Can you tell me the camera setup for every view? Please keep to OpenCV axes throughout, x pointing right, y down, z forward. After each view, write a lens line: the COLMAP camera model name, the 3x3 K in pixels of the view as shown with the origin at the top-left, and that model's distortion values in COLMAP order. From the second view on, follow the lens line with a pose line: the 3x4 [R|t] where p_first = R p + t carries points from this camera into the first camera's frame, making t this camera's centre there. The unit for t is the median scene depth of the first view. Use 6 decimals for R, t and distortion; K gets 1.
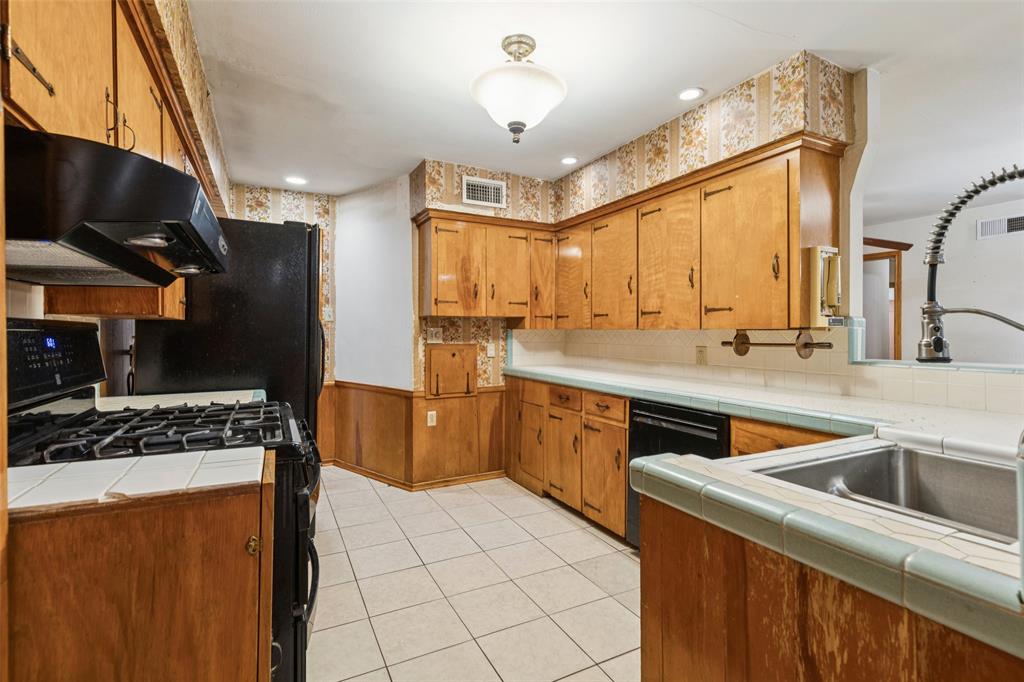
lens RADIAL K [[470.4, 0, 515.6], [0, 470.4, 335.7], [0, 0, 1]] dist [0.009950, 0.000040]
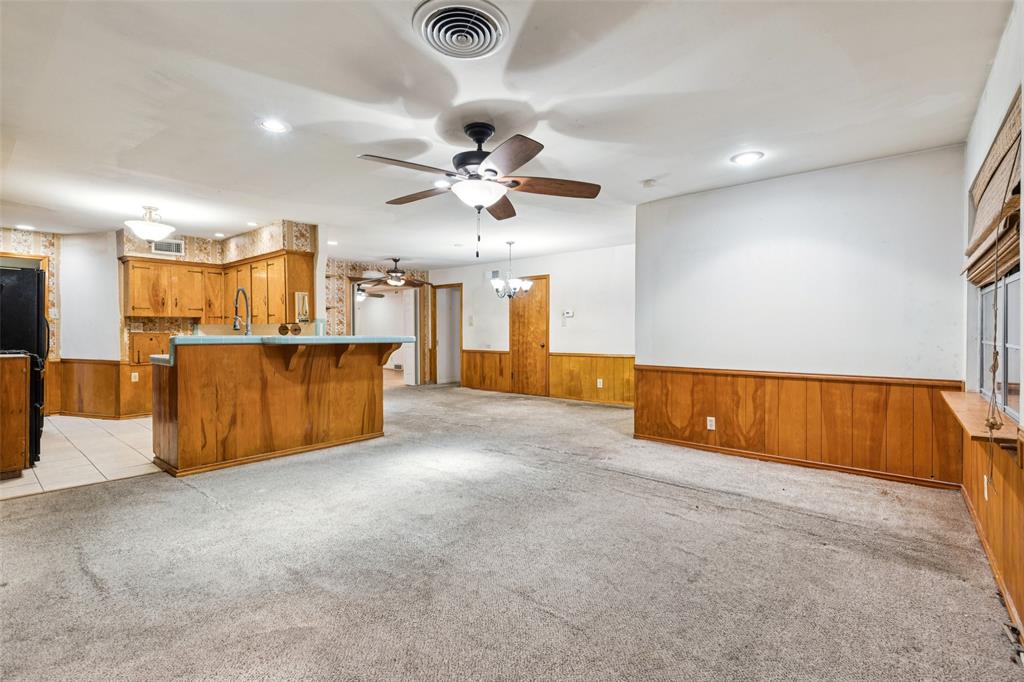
lens RADIAL K [[458.7, 0, 513.8], [0, 458.7, 337.4], [0, 0, 1]] dist [0.001844, 0.000351]
pose [[0.923226, -0.006439, 0.384204, 0.442570], [0.003903, 0.999965, 0.007381, 0.027117], [-0.384239, -0.005315, 0.923219, -1.034452]]
